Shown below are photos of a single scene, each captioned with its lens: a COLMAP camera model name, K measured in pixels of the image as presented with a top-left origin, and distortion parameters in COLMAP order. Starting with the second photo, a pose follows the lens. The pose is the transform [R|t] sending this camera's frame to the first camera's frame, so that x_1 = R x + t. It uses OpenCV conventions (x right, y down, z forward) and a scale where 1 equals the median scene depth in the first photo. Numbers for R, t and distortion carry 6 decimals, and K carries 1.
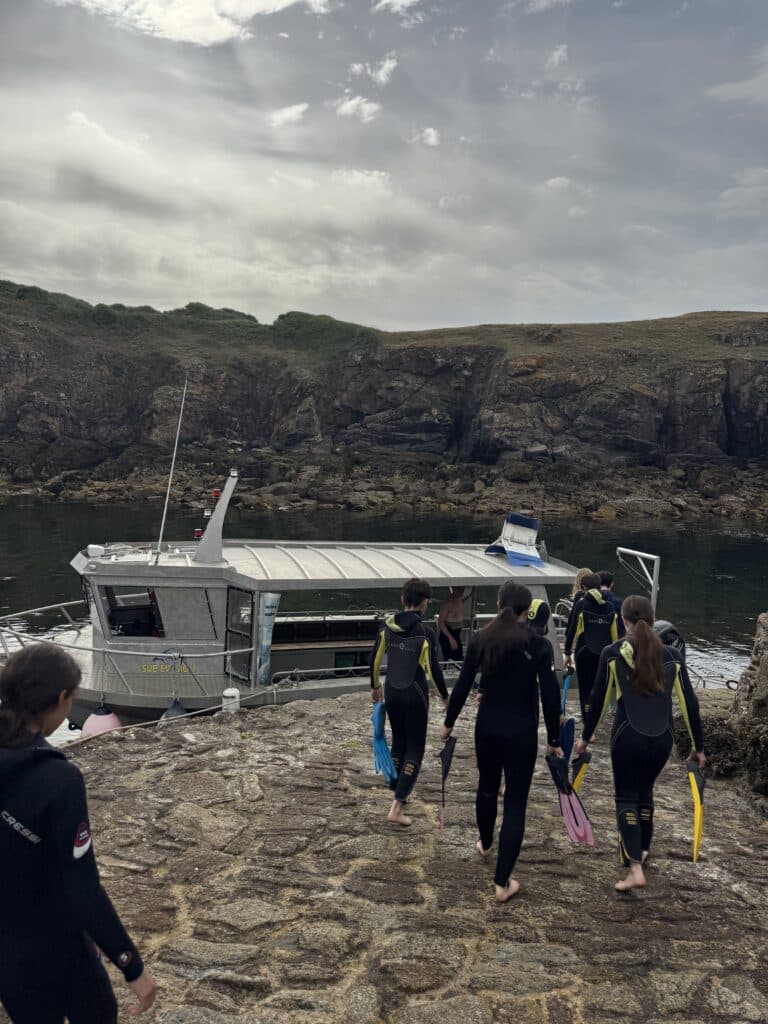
lens RADIAL K [[723.7, 0, 389.0], [0, 723.7, 512.8], [0, 0, 1]] dist [0.063744, -0.010520]
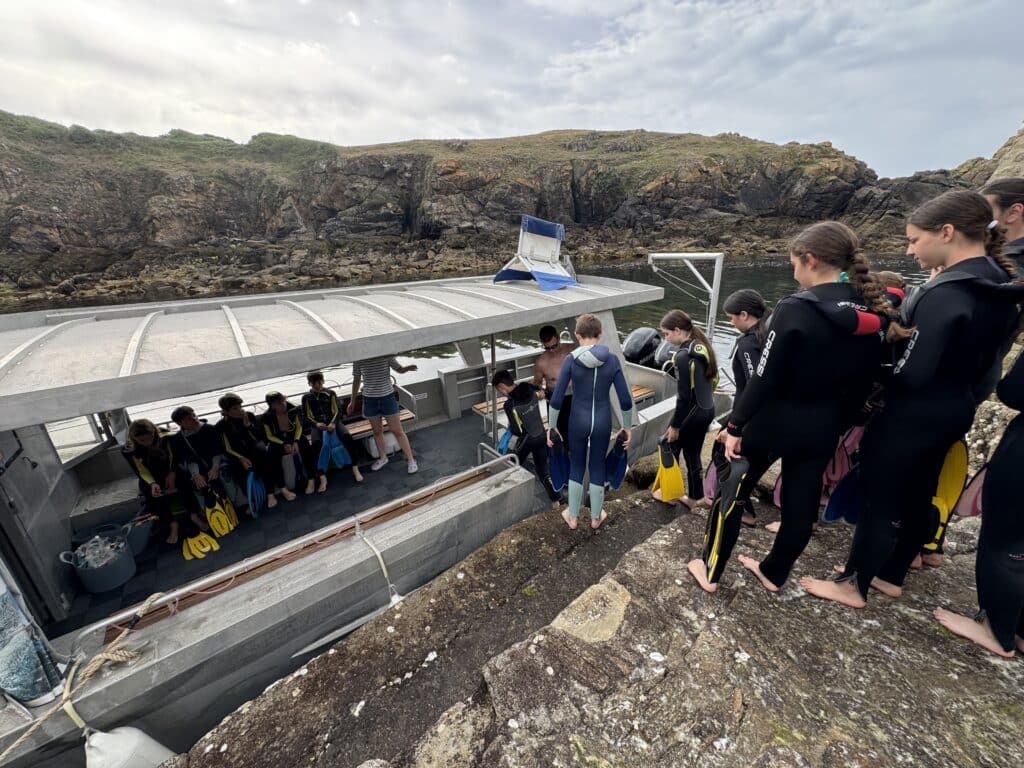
lens RADIAL K [[407.7, 0, 514.3], [0, 407.7, 381.9], [0, 0, 1]] dist [-0.002116, 0.000349]
pose [[0.941279, -0.180776, 0.285155, 0.003071], [0.104930, 0.959389, 0.261844, 0.009371], [-0.320909, -0.216547, 0.922022, 0.116092]]
